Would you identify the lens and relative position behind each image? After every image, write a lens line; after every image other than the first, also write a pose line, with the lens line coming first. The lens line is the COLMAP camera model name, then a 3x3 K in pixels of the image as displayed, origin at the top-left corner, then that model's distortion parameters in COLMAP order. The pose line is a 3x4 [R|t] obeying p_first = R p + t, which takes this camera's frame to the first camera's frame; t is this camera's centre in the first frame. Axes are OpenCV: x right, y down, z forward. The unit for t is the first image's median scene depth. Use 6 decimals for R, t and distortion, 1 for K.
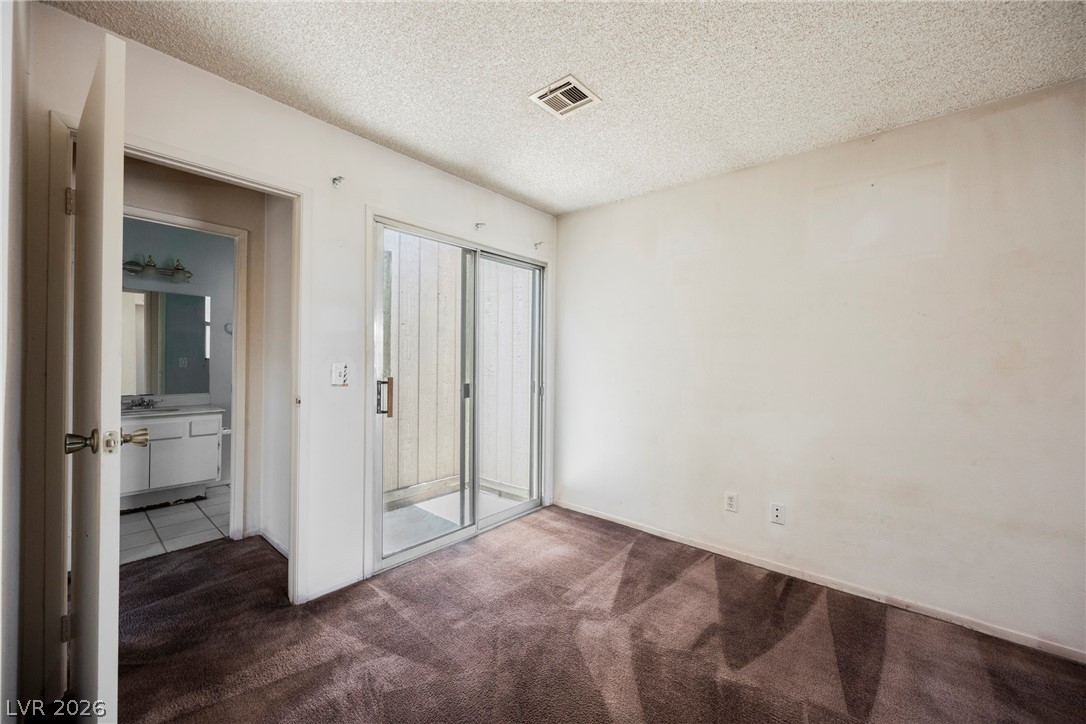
lens RADIAL K [[423.2, 0, 544.6], [0, 423.2, 362.6], [0, 0, 1]] dist [-0.000519, 0.000456]
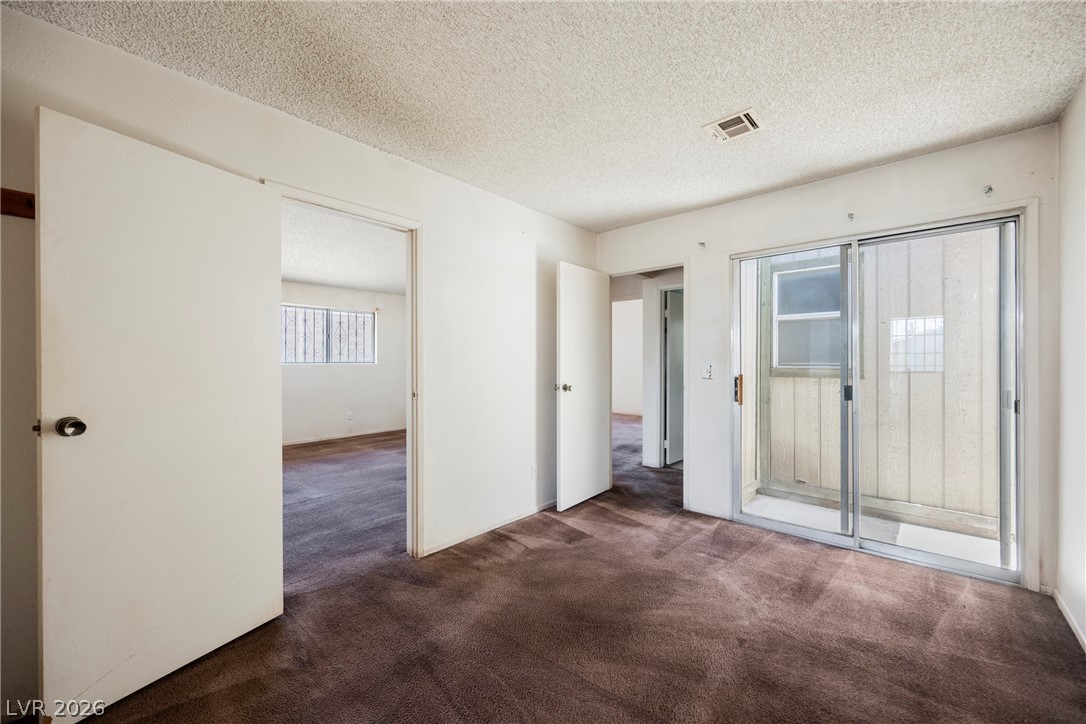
lens RADIAL K [[423.2, 0, 544.6], [0, 423.2, 362.6], [0, 0, 1]] dist [-0.000519, 0.000456]
pose [[-0.021437, -0.008765, -0.999732, 0.982243], [-0.002935, 0.999958, -0.008704, 0.011257], [0.999766, 0.002748, -0.021462, 0.434749]]
